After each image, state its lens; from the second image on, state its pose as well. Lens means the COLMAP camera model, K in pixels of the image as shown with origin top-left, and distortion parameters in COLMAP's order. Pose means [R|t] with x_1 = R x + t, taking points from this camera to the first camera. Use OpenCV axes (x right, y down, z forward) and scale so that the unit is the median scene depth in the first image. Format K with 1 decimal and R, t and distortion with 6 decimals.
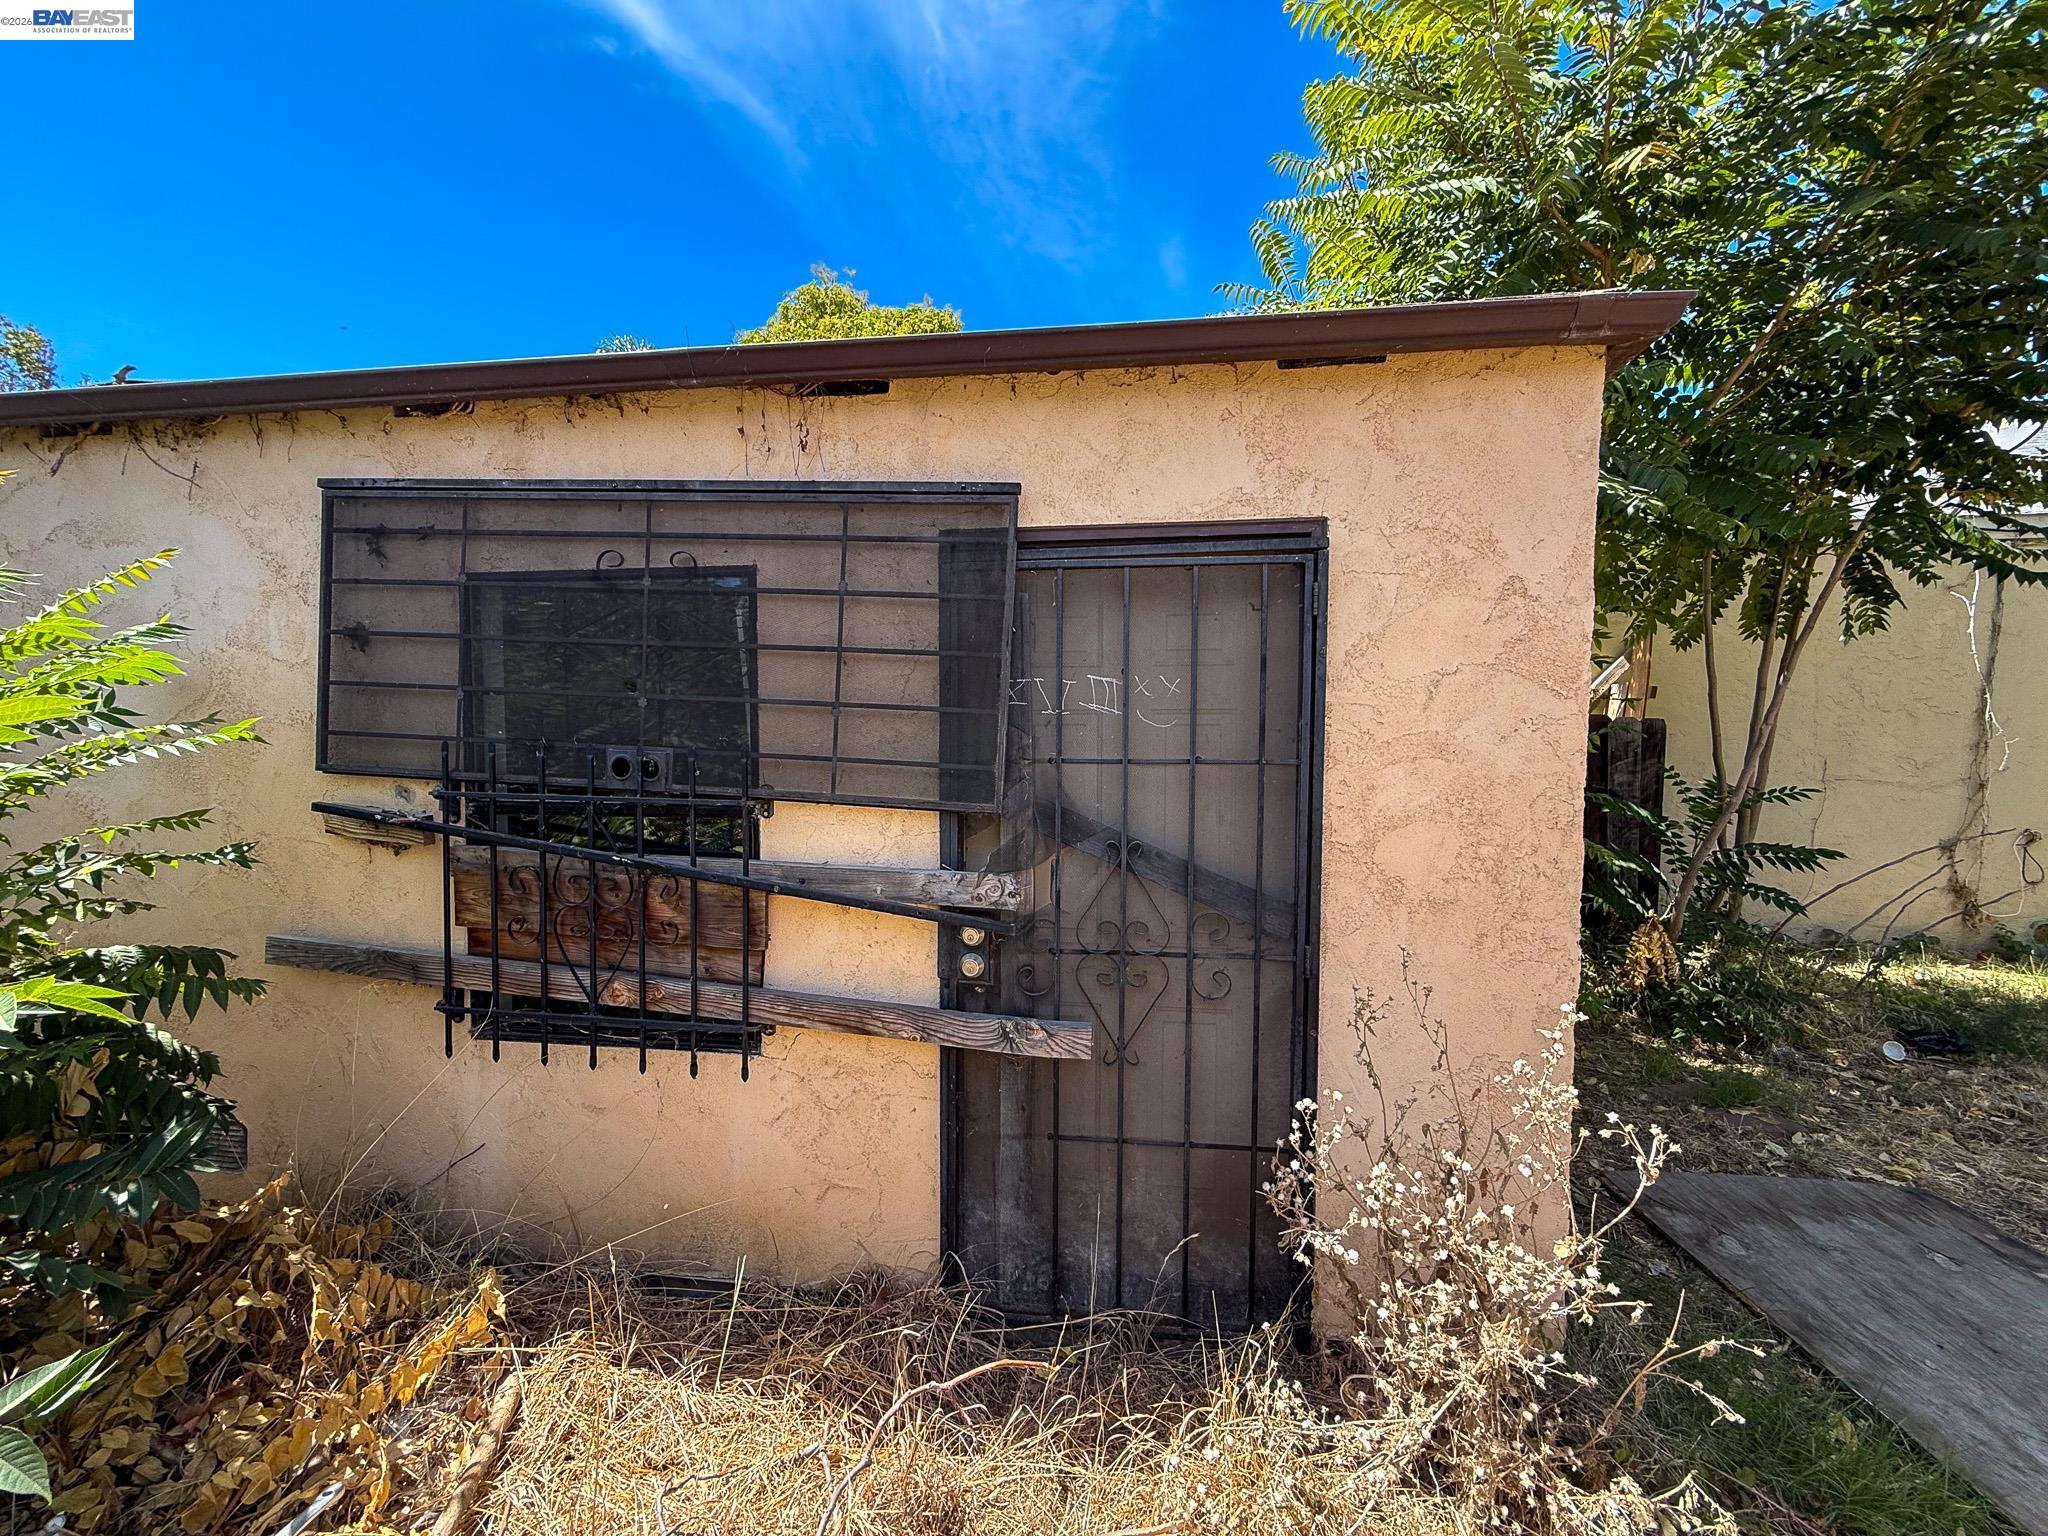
lens RADIAL K [[813.5, 0, 1017.6], [0, 813.5, 769.4], [0, 0, 1]] dist [0.000785, -0.000229]
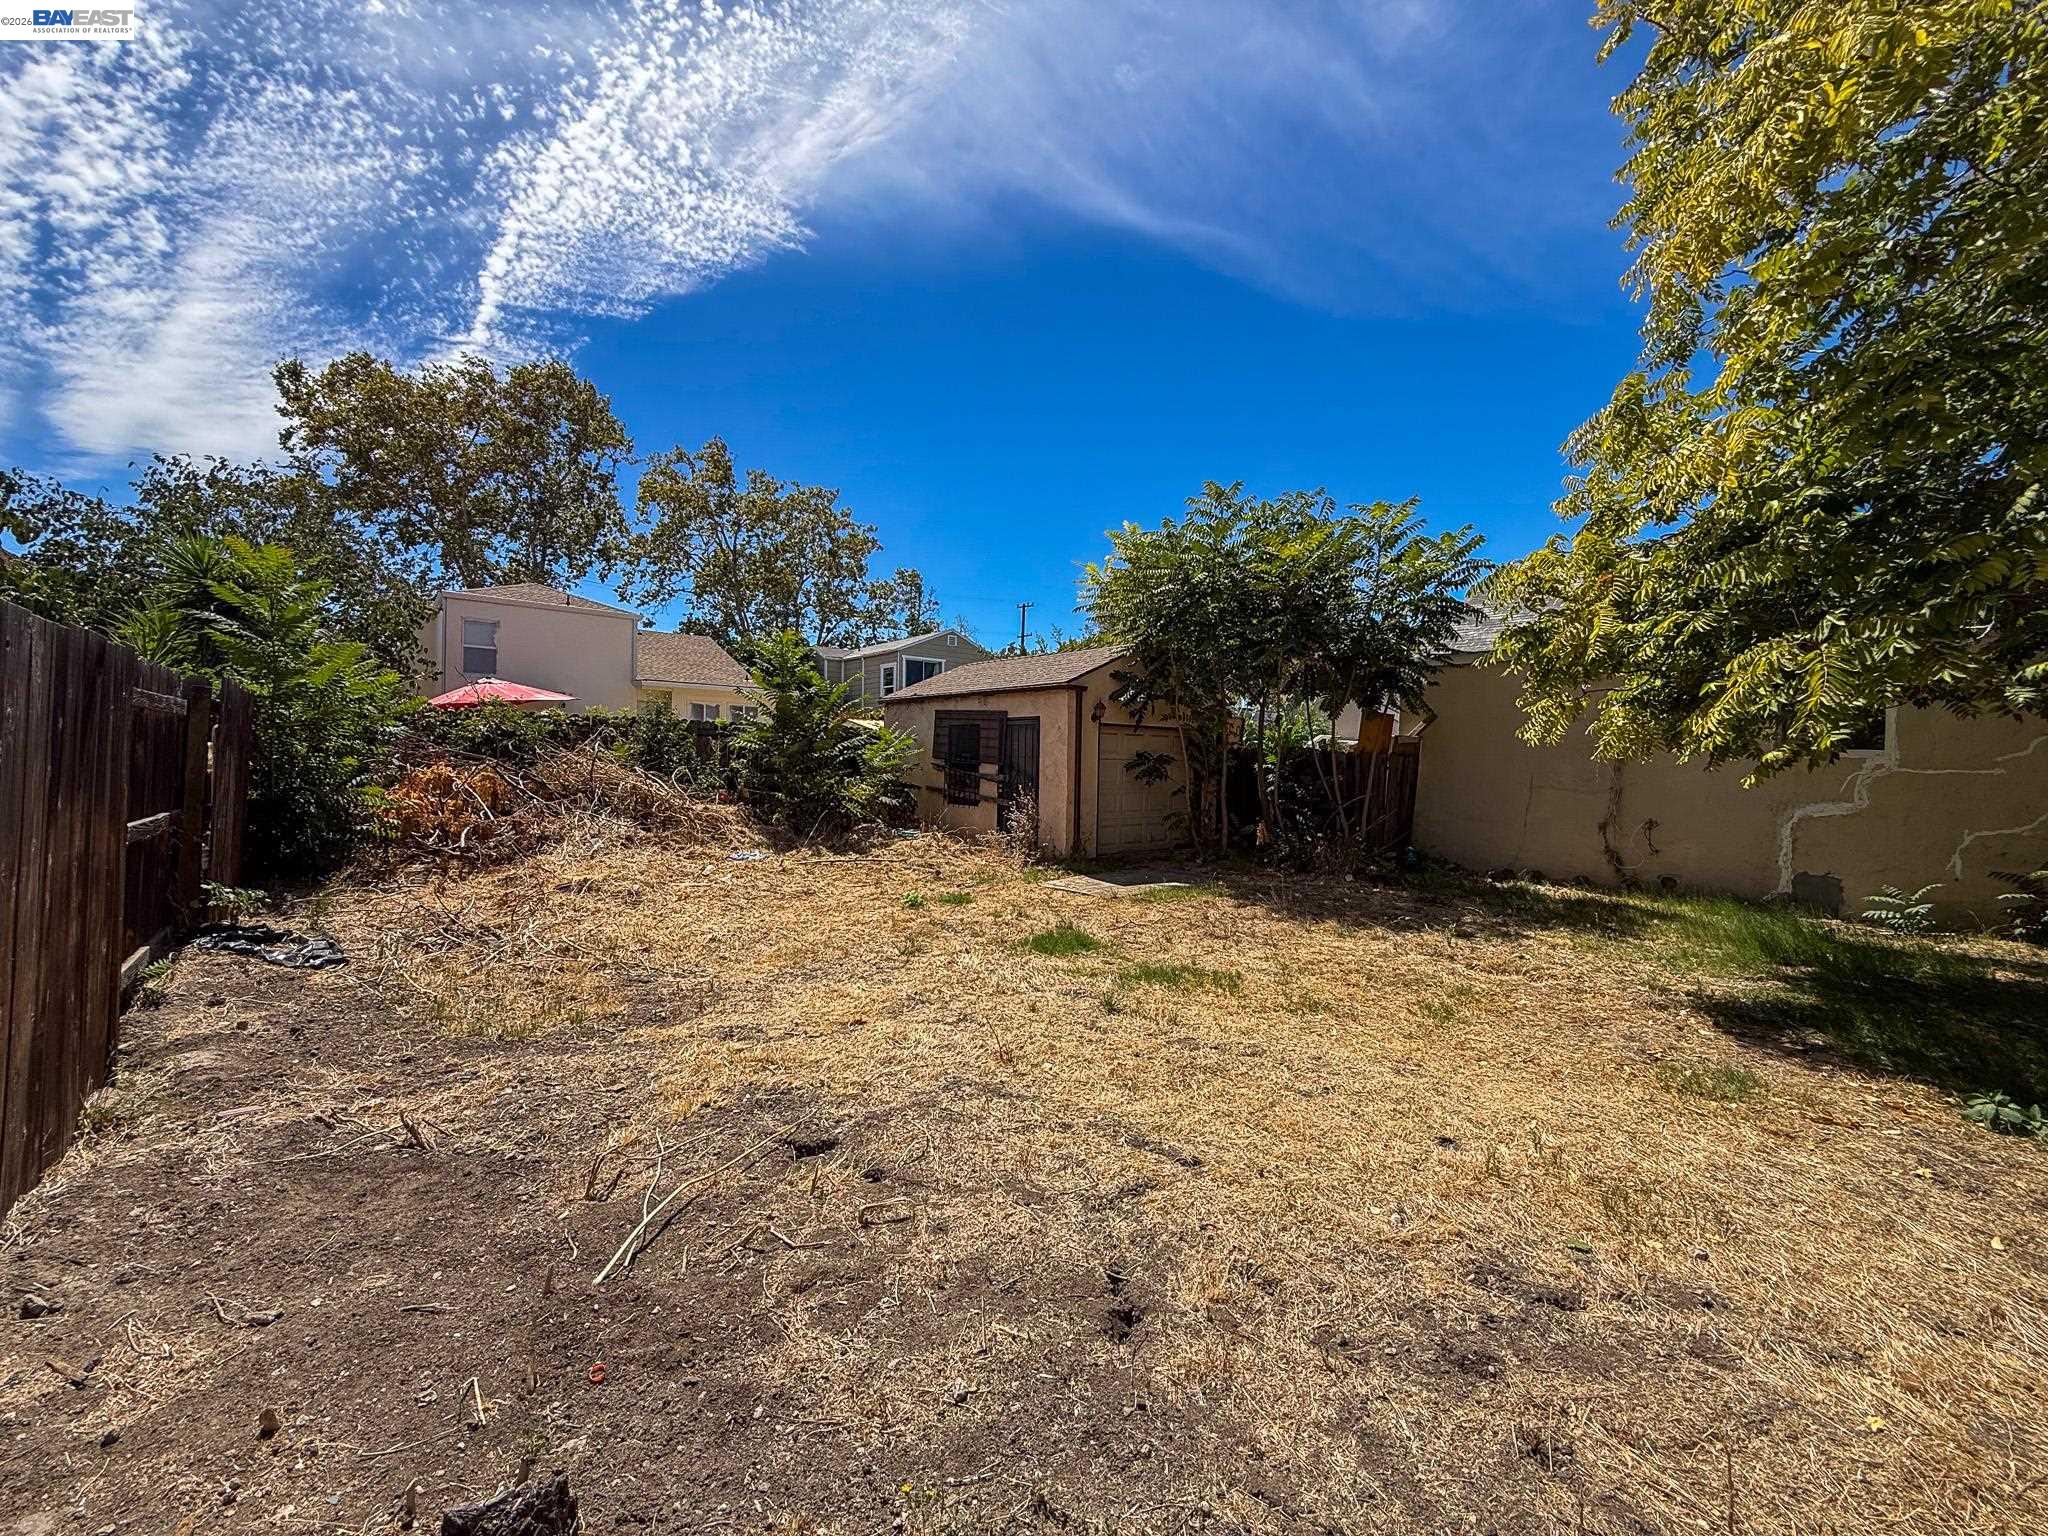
lens RADIAL K [[813.5, 0, 1016.7], [0, 813.5, 778.3], [0, 0, 1]] dist [0.000785, -0.000229]
pose [[0.729965, 0.026056, -0.682987, 4.145373], [-0.050703, 0.998584, -0.016094, 0.242932], [0.681601, 0.046377, 0.730253, -3.307169]]
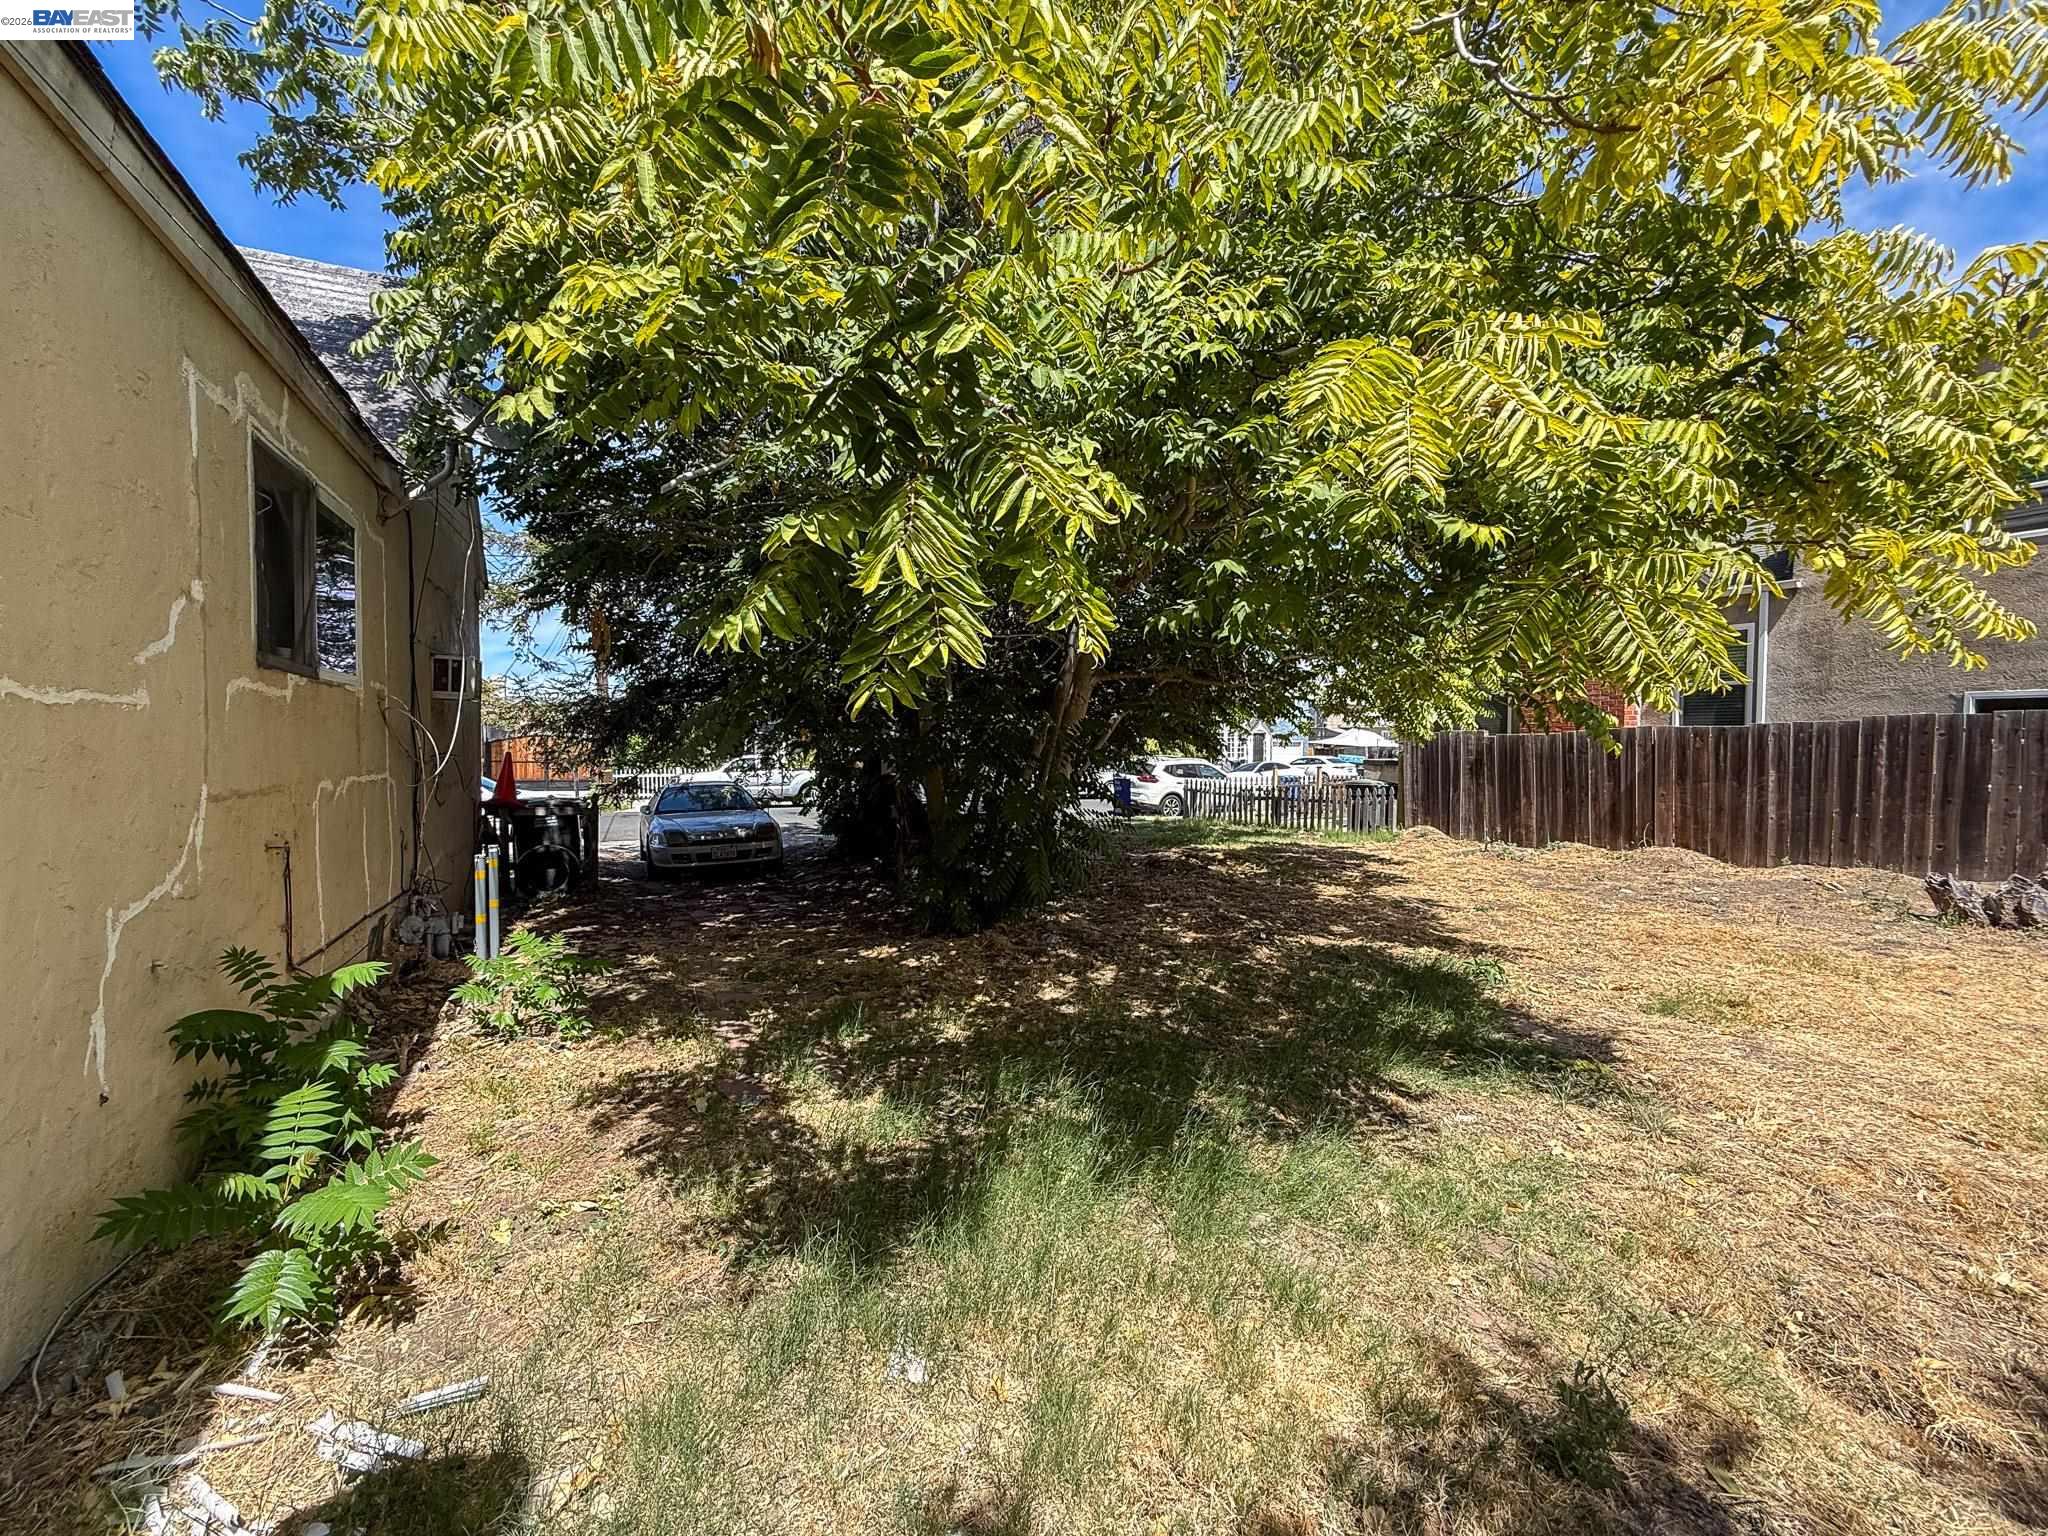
lens RADIAL K [[813.5, 0, 1019.8], [0, 813.5, 770.7], [0, 0, 1]] dist [0.000785, -0.000229]
pose [[-0.571402, -0.031940, 0.820049, 3.237502], [0.034132, 0.997453, 0.062632, -0.016627], [-0.819960, 0.063778, -0.568856, 2.328935]]
